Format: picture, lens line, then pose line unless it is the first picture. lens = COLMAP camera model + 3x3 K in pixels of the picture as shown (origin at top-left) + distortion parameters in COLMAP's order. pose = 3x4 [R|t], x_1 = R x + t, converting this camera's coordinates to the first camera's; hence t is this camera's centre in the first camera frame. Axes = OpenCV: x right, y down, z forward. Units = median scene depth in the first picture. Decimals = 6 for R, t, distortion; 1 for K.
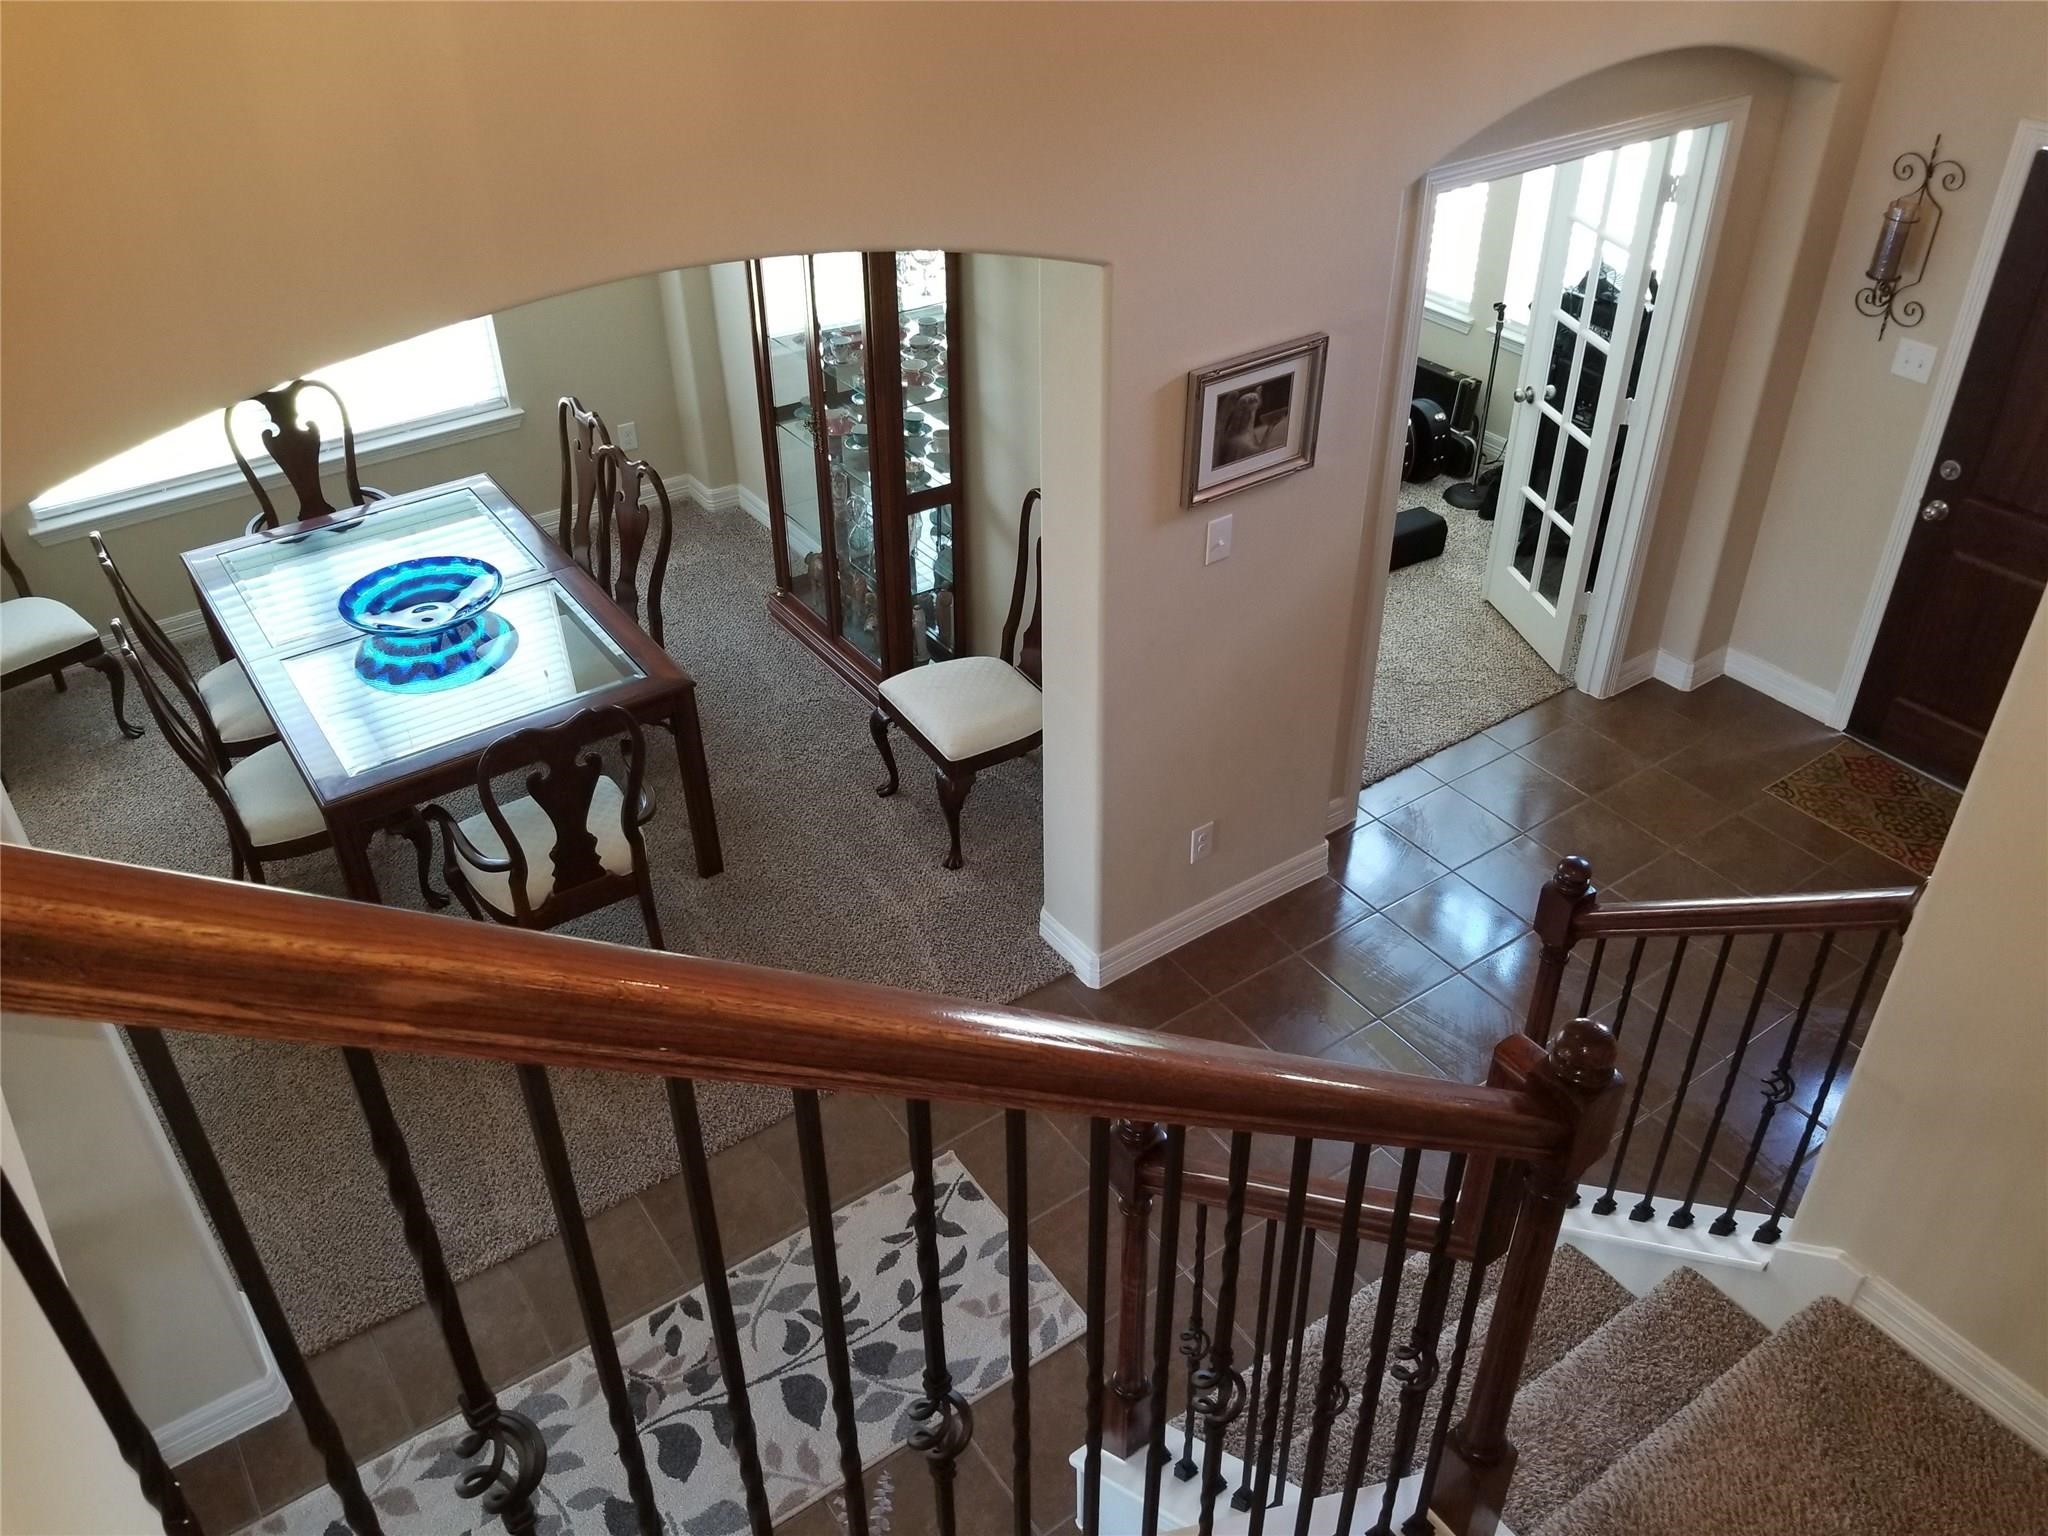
lens RADIAL K [[1592.0, 0, 1028.1], [0, 1592.0, 705.8], [0, 0, 1]] dist [0.109078, -0.179607]
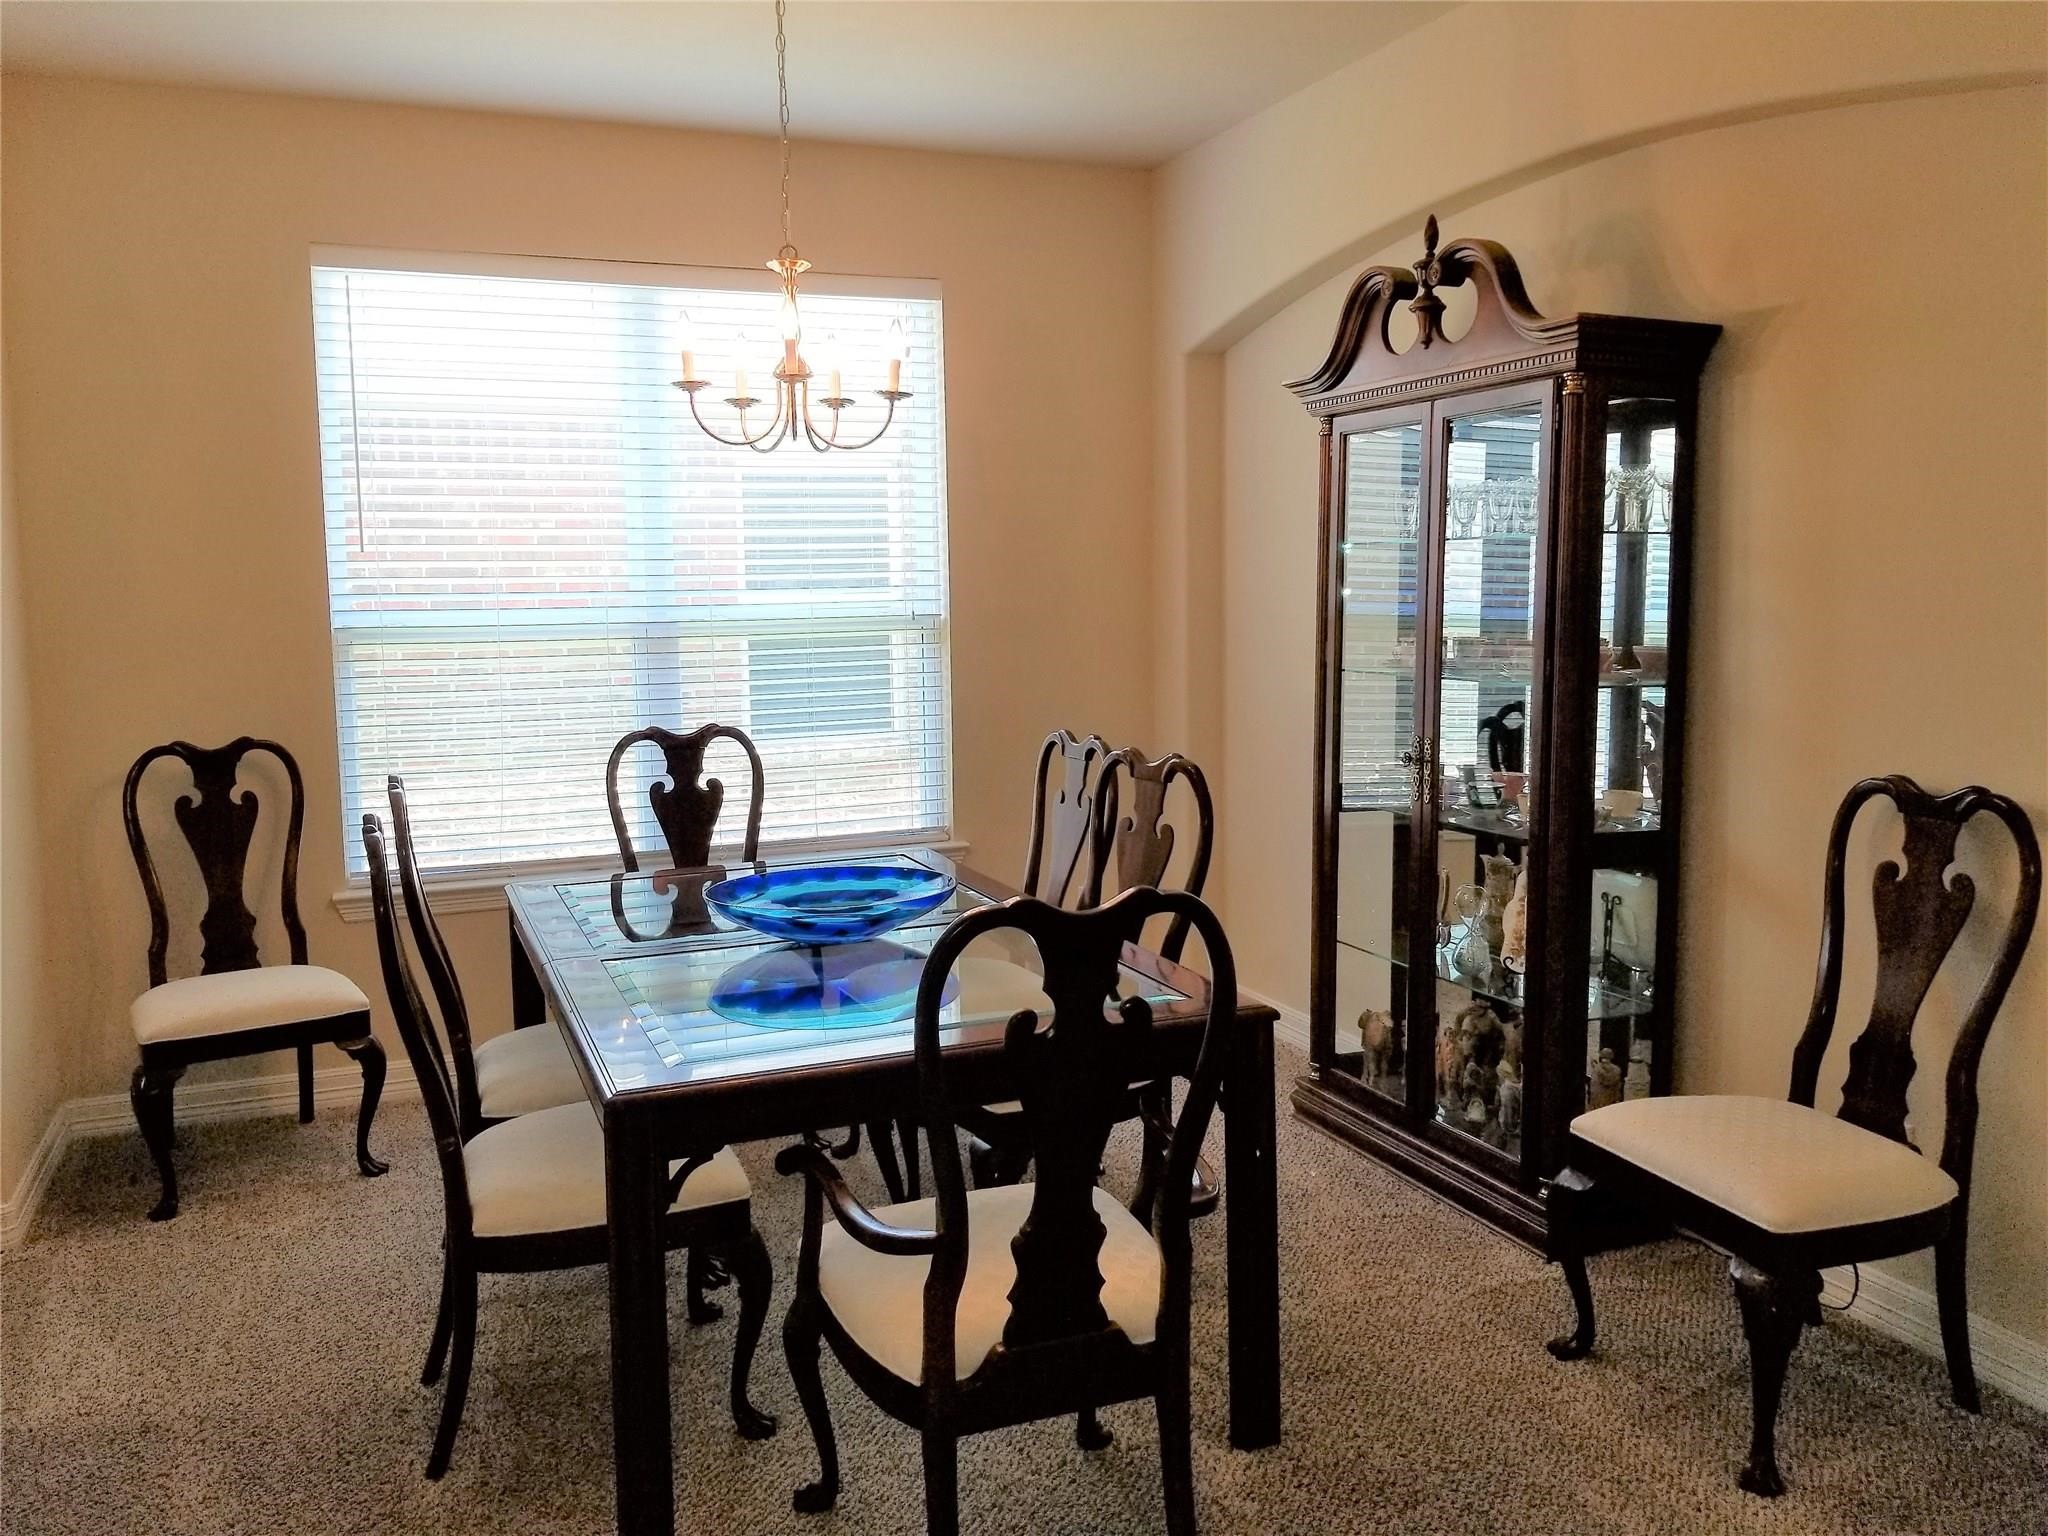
lens RADIAL K [[1587.9, 0, 1019.6], [0, 1587.9, 724.0], [0, 0, 1]] dist [0.100850, -0.188412]
pose [[0.974570, 0.012147, -0.223753, -0.159805], [-0.116848, 0.879575, -0.461189, 0.146728], [0.191205, 0.475606, 0.858627, 0.433289]]
